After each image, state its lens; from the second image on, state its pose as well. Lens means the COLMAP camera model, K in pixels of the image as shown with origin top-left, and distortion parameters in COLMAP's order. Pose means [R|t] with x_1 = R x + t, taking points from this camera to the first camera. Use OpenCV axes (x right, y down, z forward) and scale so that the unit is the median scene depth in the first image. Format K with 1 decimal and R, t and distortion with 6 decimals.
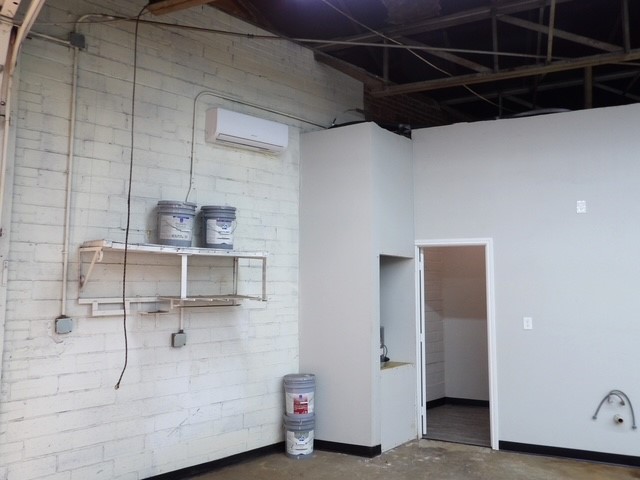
lens RADIAL K [[467.3, 0, 313.0], [0, 467.3, 237.3], [0, 0, 1]] dist [-0.032202, 0.030694]
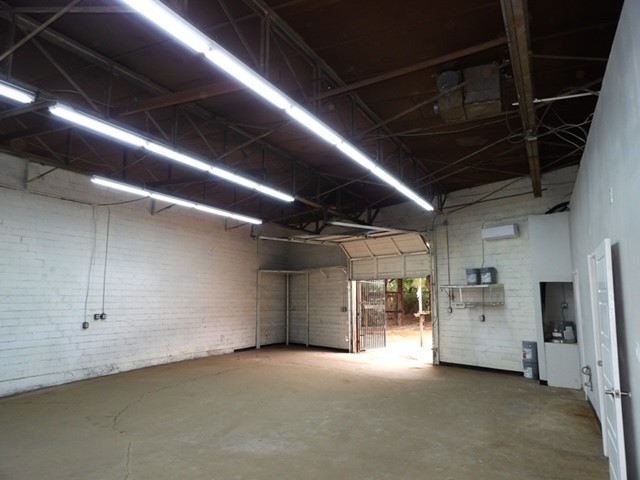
lens RADIAL K [[467.3, 0, 317.8], [0, 467.3, 238.7], [0, 0, 1]] dist [-0.032202, 0.030694]
pose [[-0.061670, -0.129413, -0.989671, 2.167625], [0.091866, 0.986614, -0.134737, 0.033721], [0.993860, -0.099226, -0.048955, 0.201929]]
